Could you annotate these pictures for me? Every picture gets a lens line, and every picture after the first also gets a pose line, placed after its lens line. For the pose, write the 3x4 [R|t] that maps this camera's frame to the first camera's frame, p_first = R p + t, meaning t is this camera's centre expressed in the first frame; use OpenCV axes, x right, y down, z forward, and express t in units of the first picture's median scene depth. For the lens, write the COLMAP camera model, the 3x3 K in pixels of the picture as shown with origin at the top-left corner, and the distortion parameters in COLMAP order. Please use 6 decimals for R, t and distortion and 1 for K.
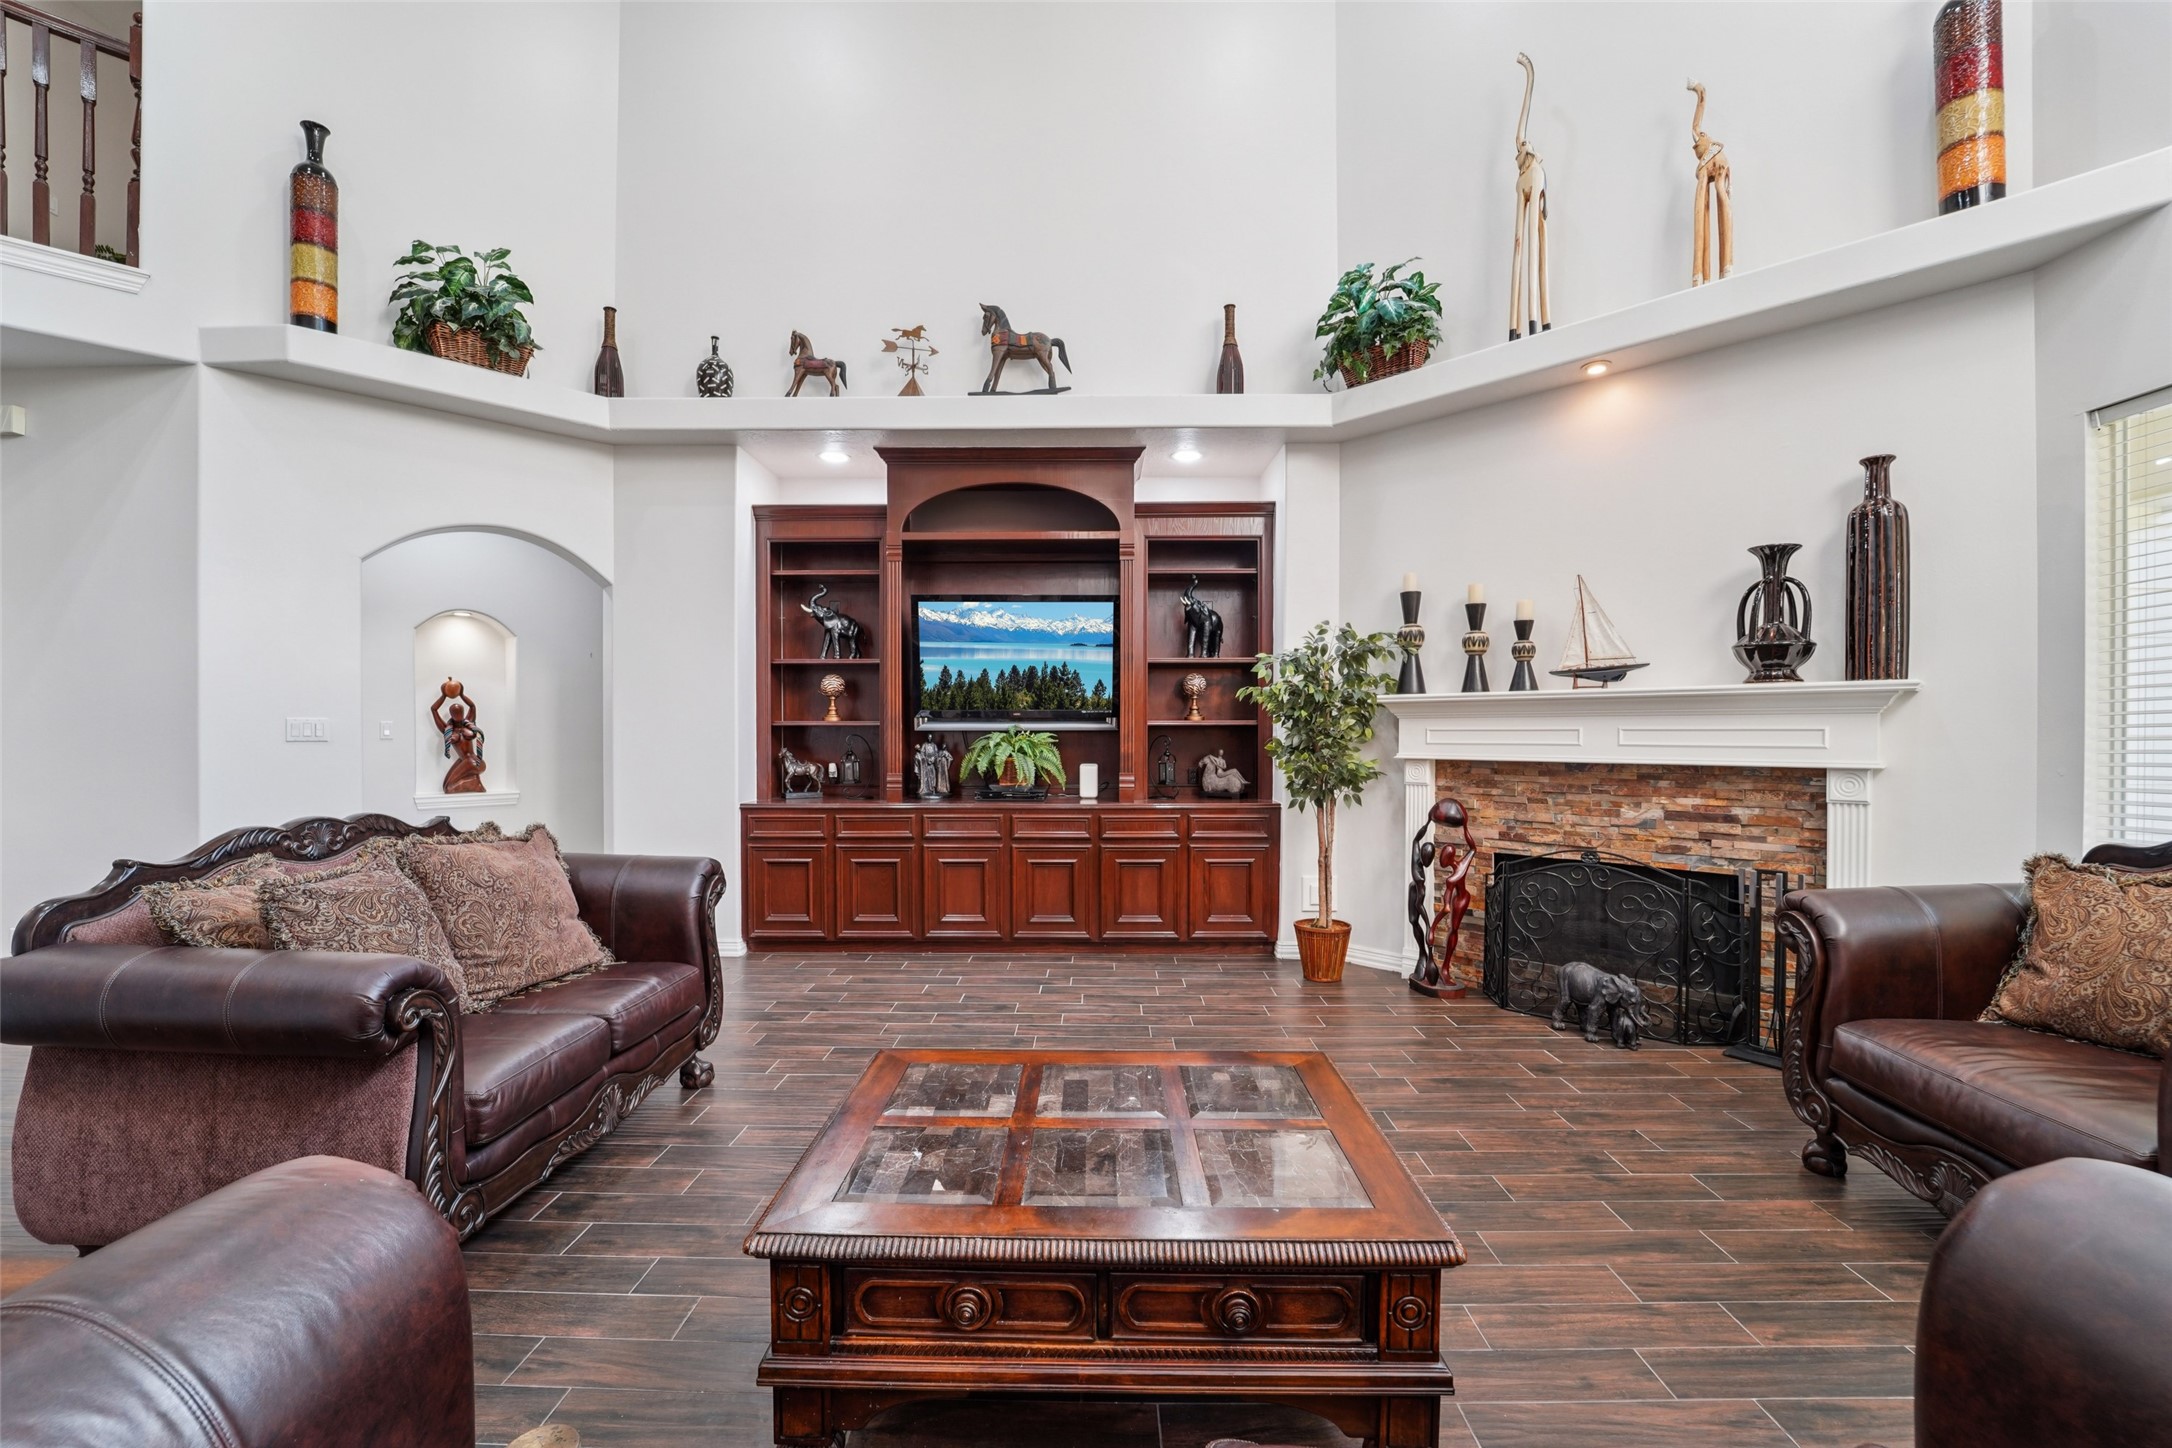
lens RADIAL K [[890.4, 0, 1086.0], [0, 890.4, 724.0], [0, 0, 1]] dist [-0.000966, -0.000023]
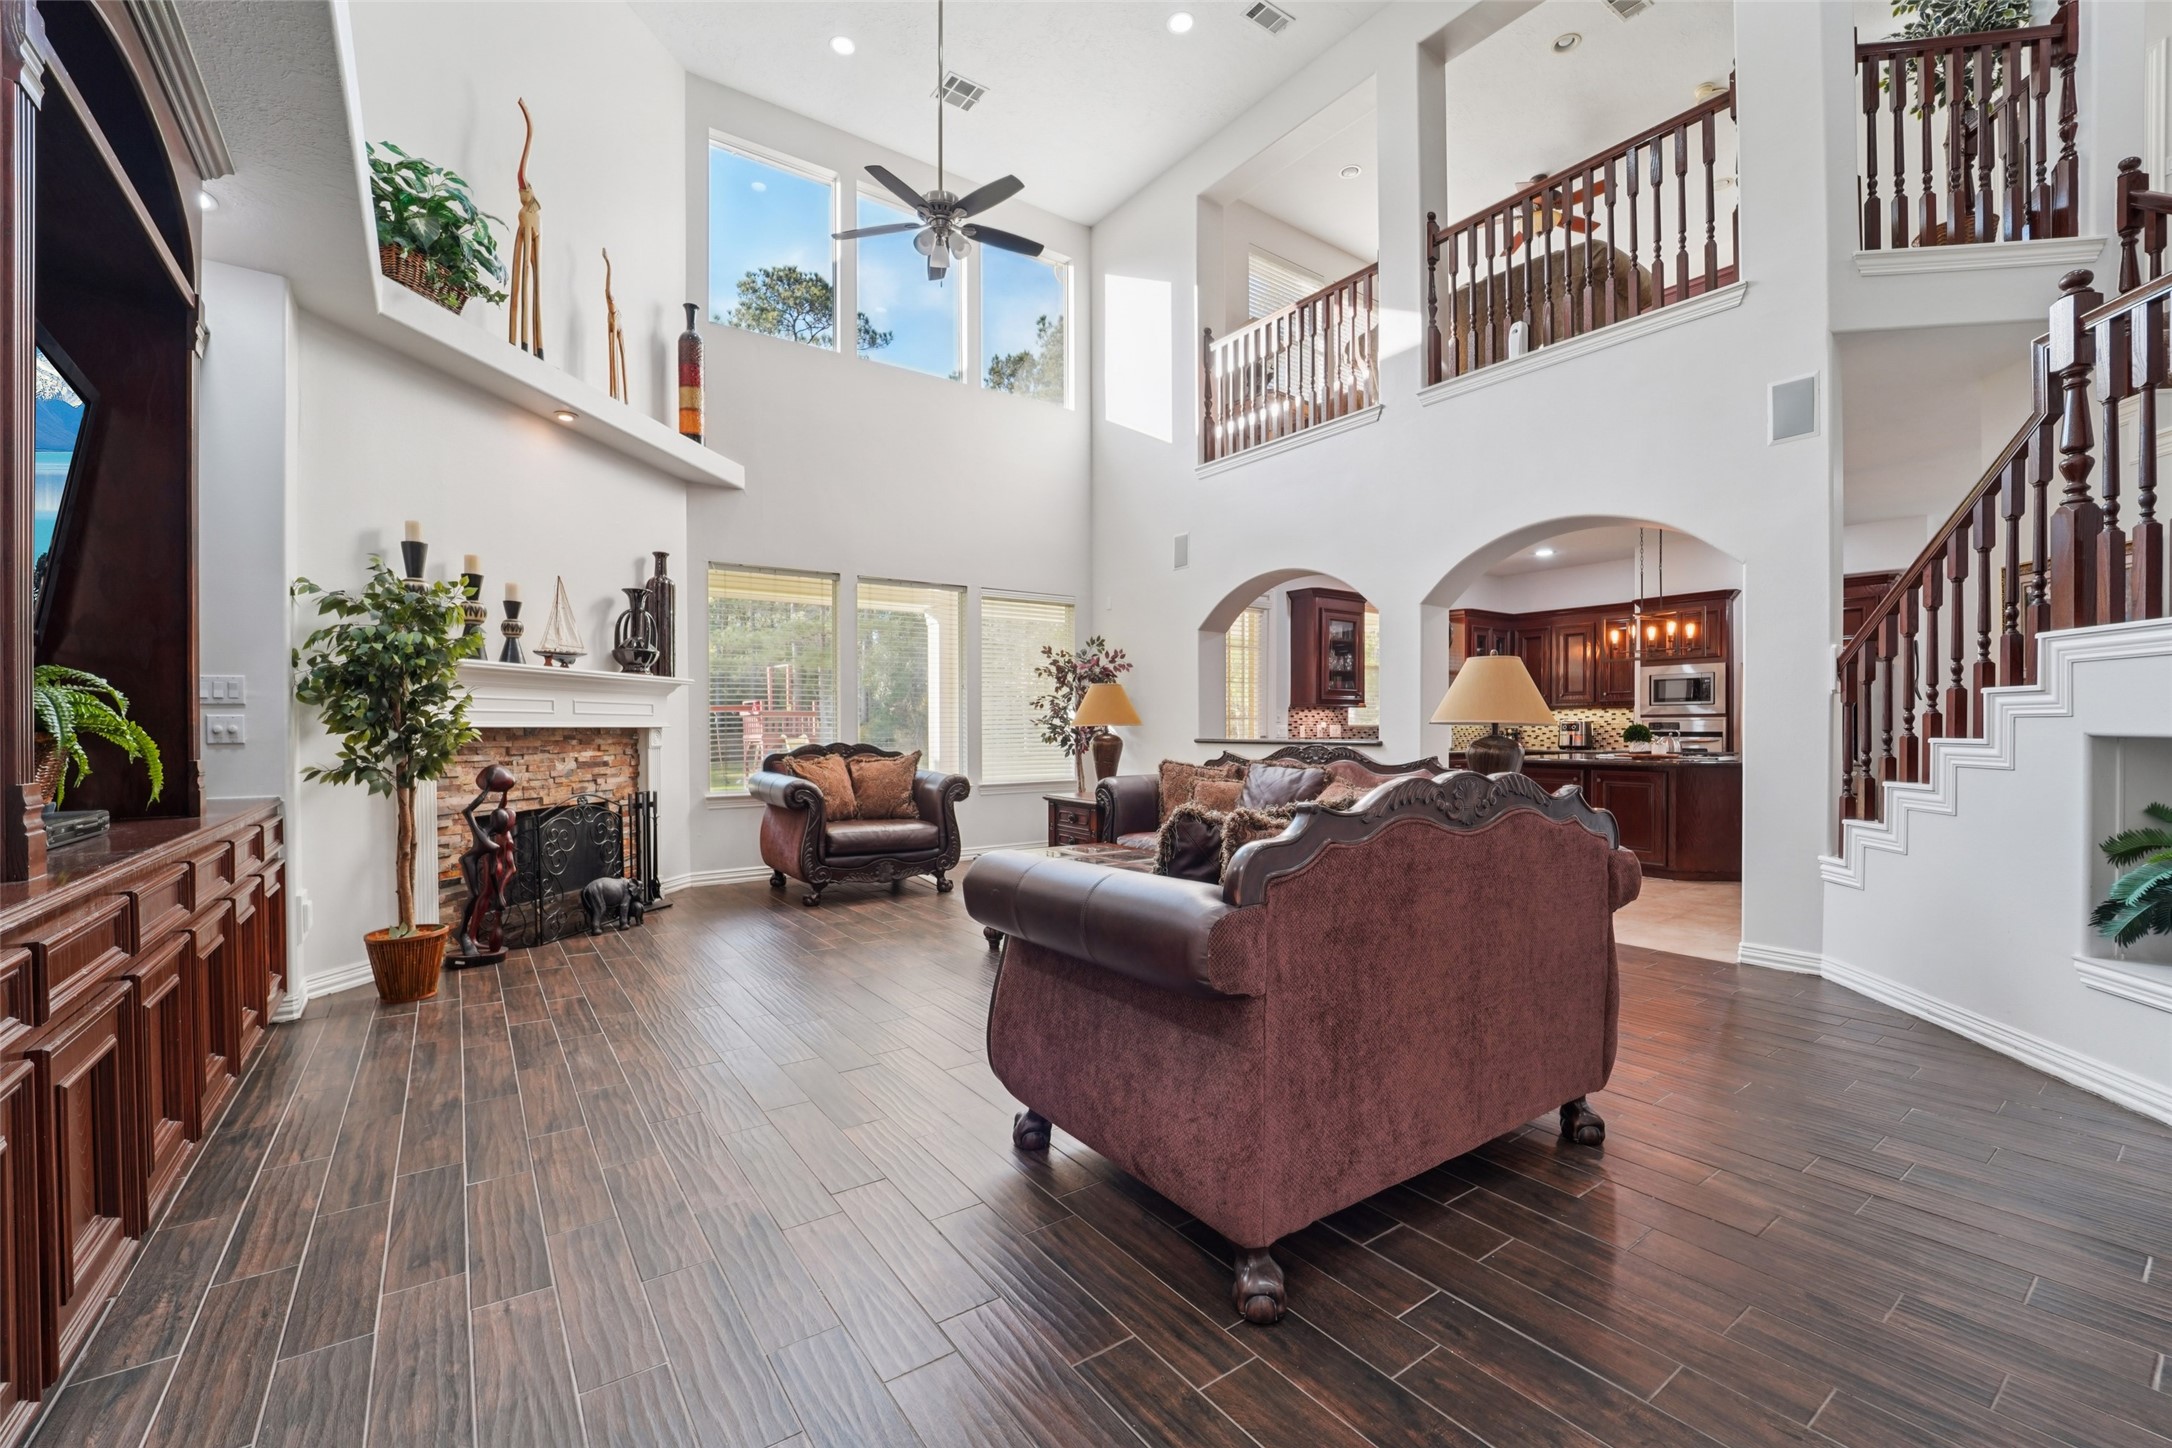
lens RADIAL K [[890.4, 0, 1086.0], [0, 890.4, 724.0], [0, 0, 1]] dist [-0.000966, -0.000023]
pose [[-0.598339, 0.007151, 0.801211, -0.863929], [0.002849, 0.999973, -0.006797, 0.048478], [-0.801238, -0.001784, -0.598343, 1.134889]]
